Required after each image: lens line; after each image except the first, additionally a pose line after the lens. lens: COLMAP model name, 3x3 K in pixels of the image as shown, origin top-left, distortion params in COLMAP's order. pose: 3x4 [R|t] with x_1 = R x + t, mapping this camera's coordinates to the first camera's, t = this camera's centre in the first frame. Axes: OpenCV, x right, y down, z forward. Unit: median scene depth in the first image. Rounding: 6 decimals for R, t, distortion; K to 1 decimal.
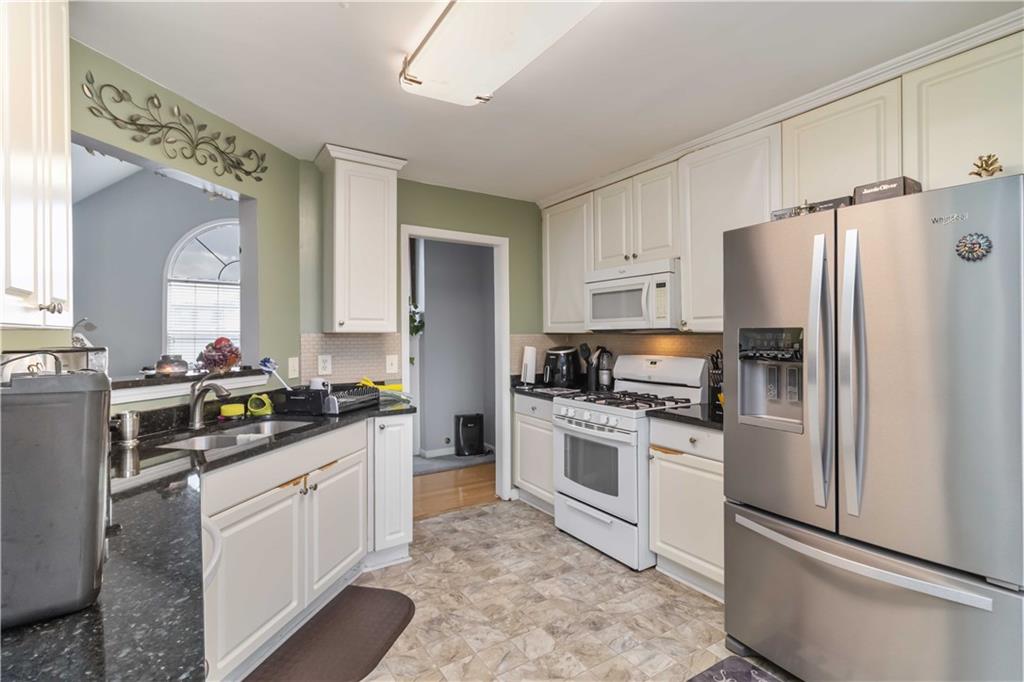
lens RADIAL K [[491.7, 0, 511.2], [0, 491.7, 335.2], [0, 0, 1]] dist [0.000237, 0.000323]
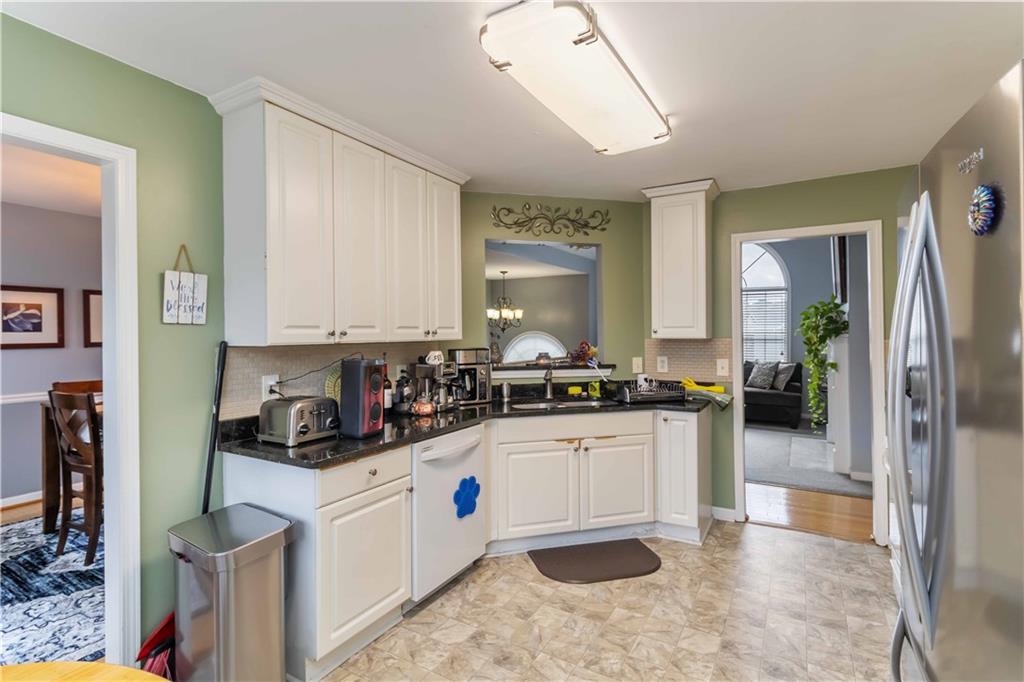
lens RADIAL K [[491.7, 0, 515.3], [0, 491.7, 335.0], [0, 0, 1]] dist [0.000237, 0.000323]
pose [[0.438567, 0.002005, -0.898696, 0.691208], [0.005489, 0.999973, 0.004910, -0.026116], [0.898682, -0.007086, 0.438544, 0.167711]]
